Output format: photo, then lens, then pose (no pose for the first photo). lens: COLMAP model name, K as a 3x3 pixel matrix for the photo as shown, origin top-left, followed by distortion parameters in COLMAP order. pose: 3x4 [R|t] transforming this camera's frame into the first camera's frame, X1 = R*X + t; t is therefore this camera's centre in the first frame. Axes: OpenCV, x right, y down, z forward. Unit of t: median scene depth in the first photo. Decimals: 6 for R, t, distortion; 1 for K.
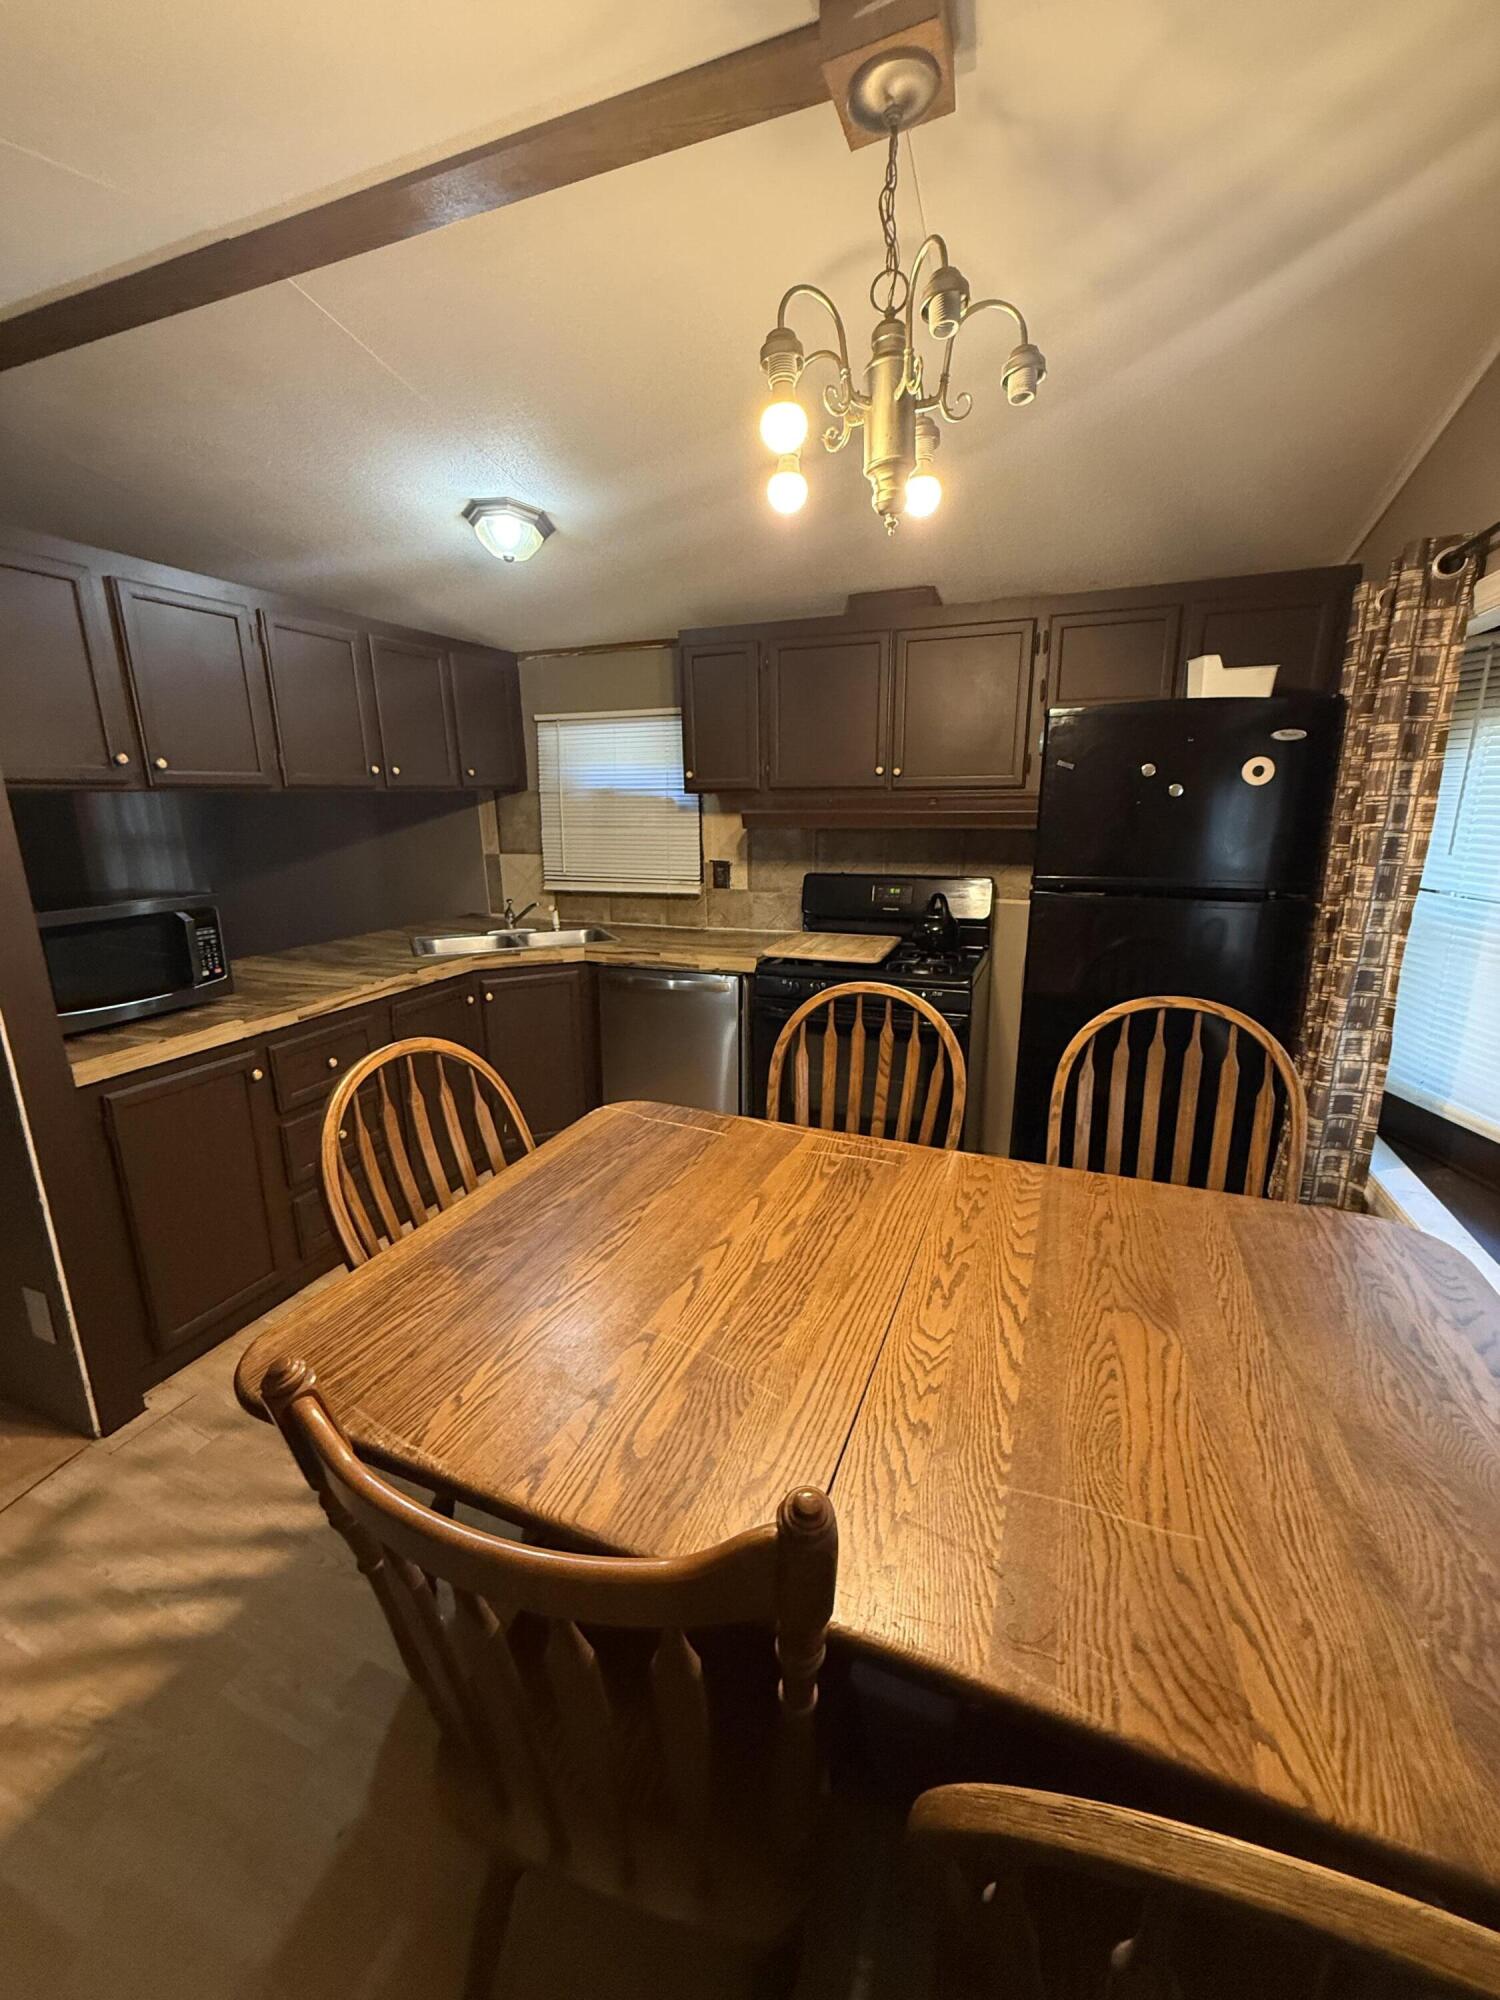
lens RADIAL K [[802.4, 0, 753.6], [0, 802.4, 996.6], [0, 0, 1]] dist [-0.000343, -0.000093]
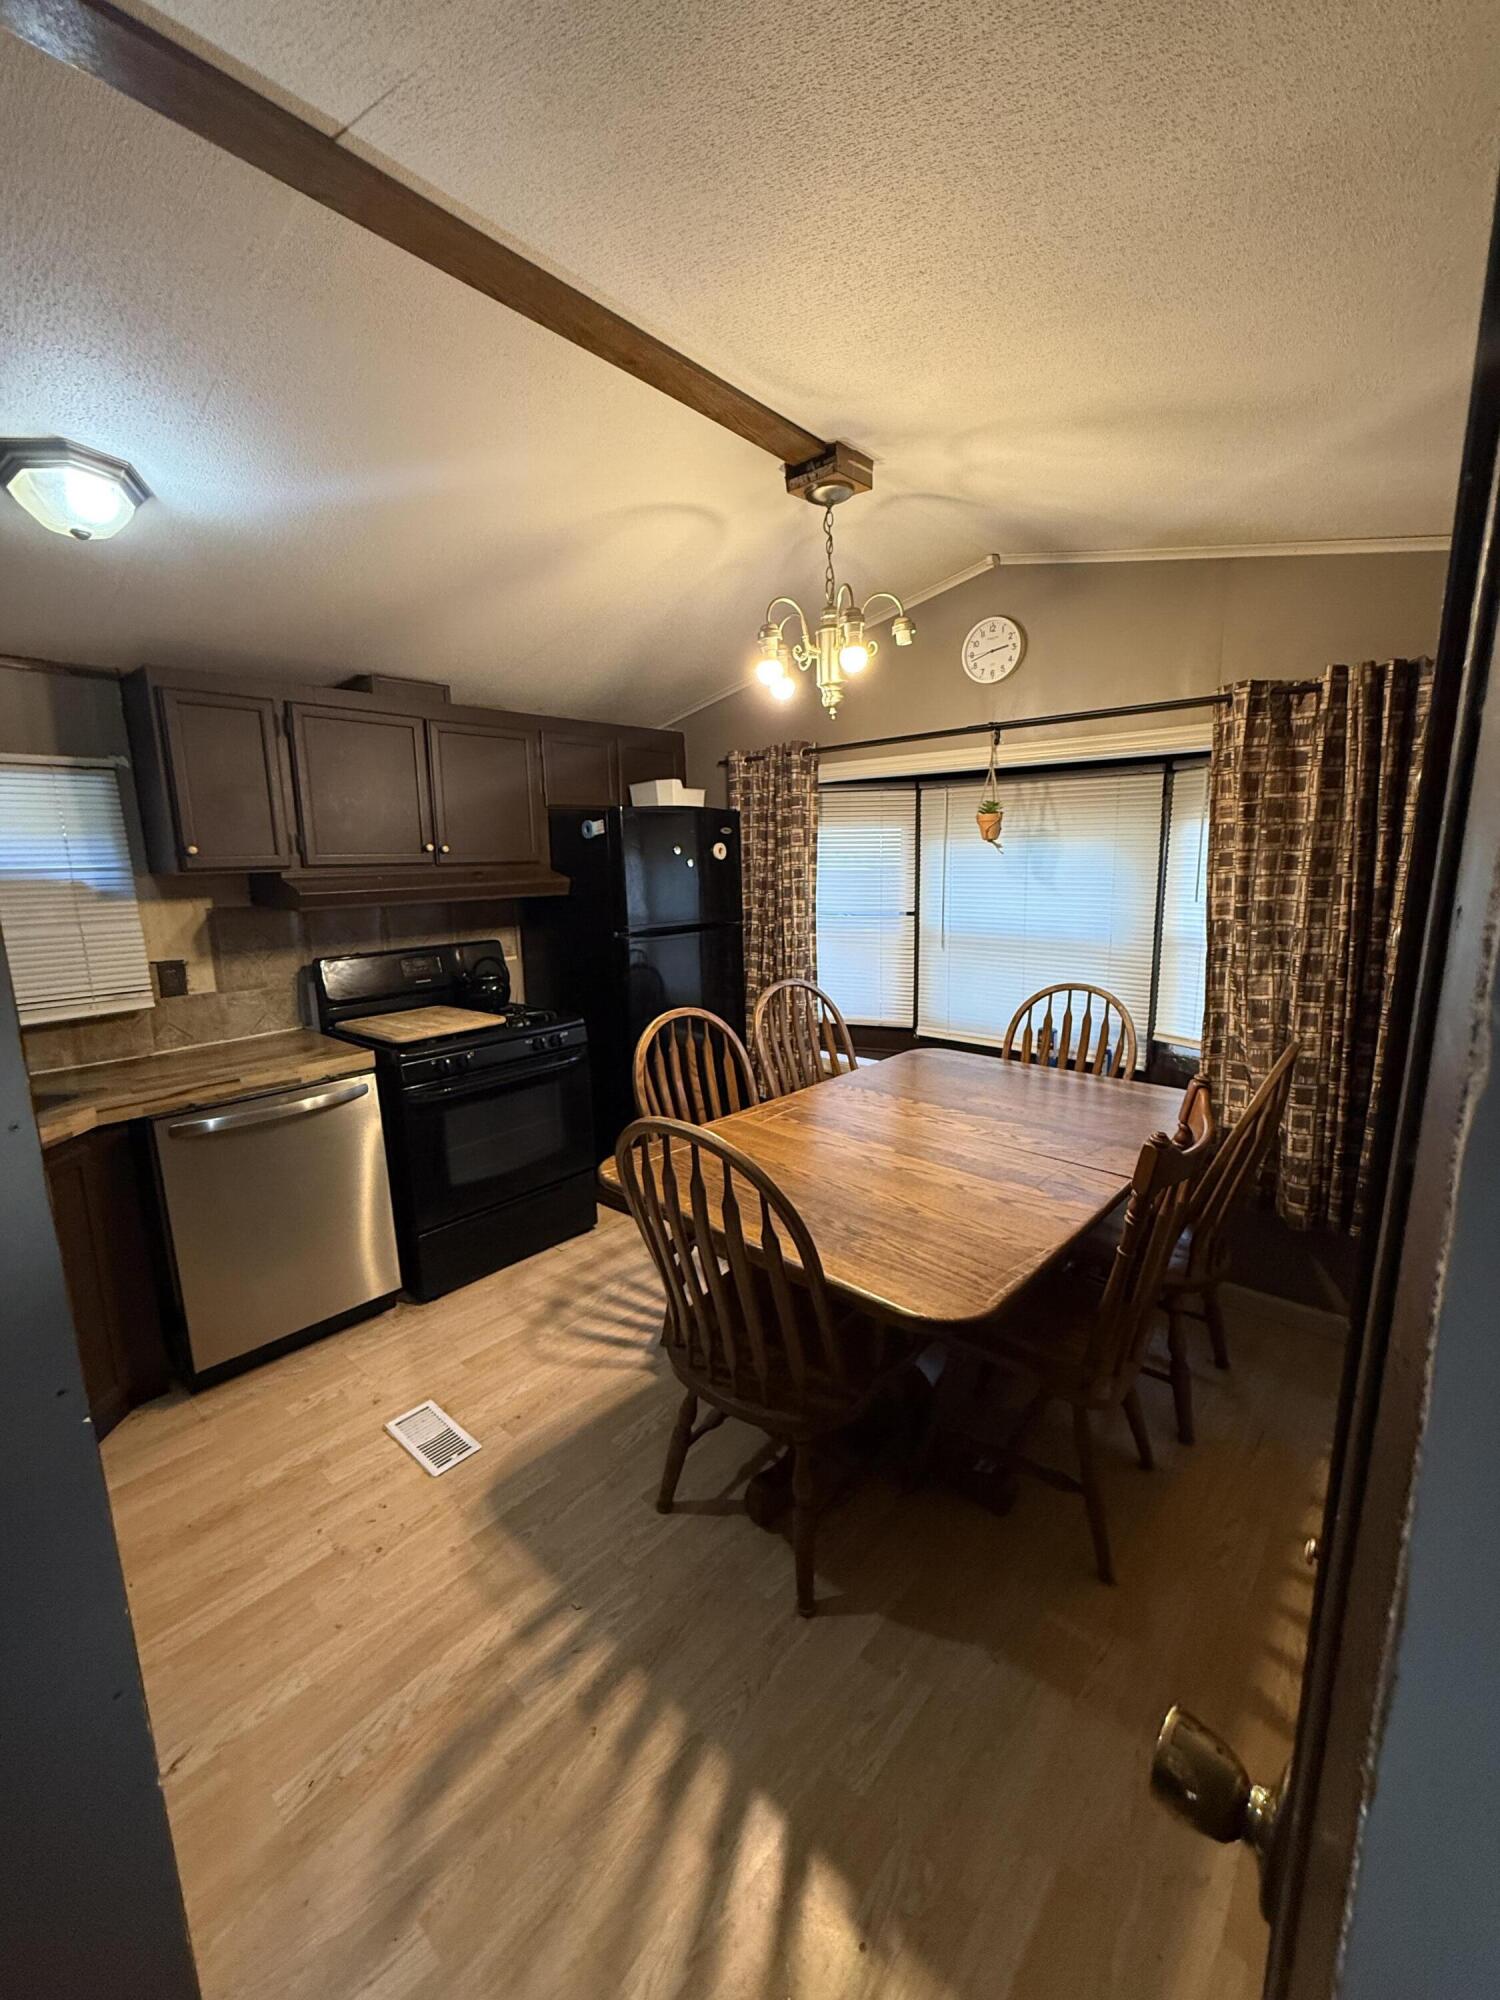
lens RADIAL K [[802.4, 0, 751.2], [0, 802.4, 996.5], [0, 0, 1]] dist [-0.000343, -0.000093]
pose [[0.340121, -0.162946, 0.926157, -0.914244], [0.245124, 0.966188, 0.079969, -0.100343], [-0.907872, 0.199824, 0.368563, 0.365574]]
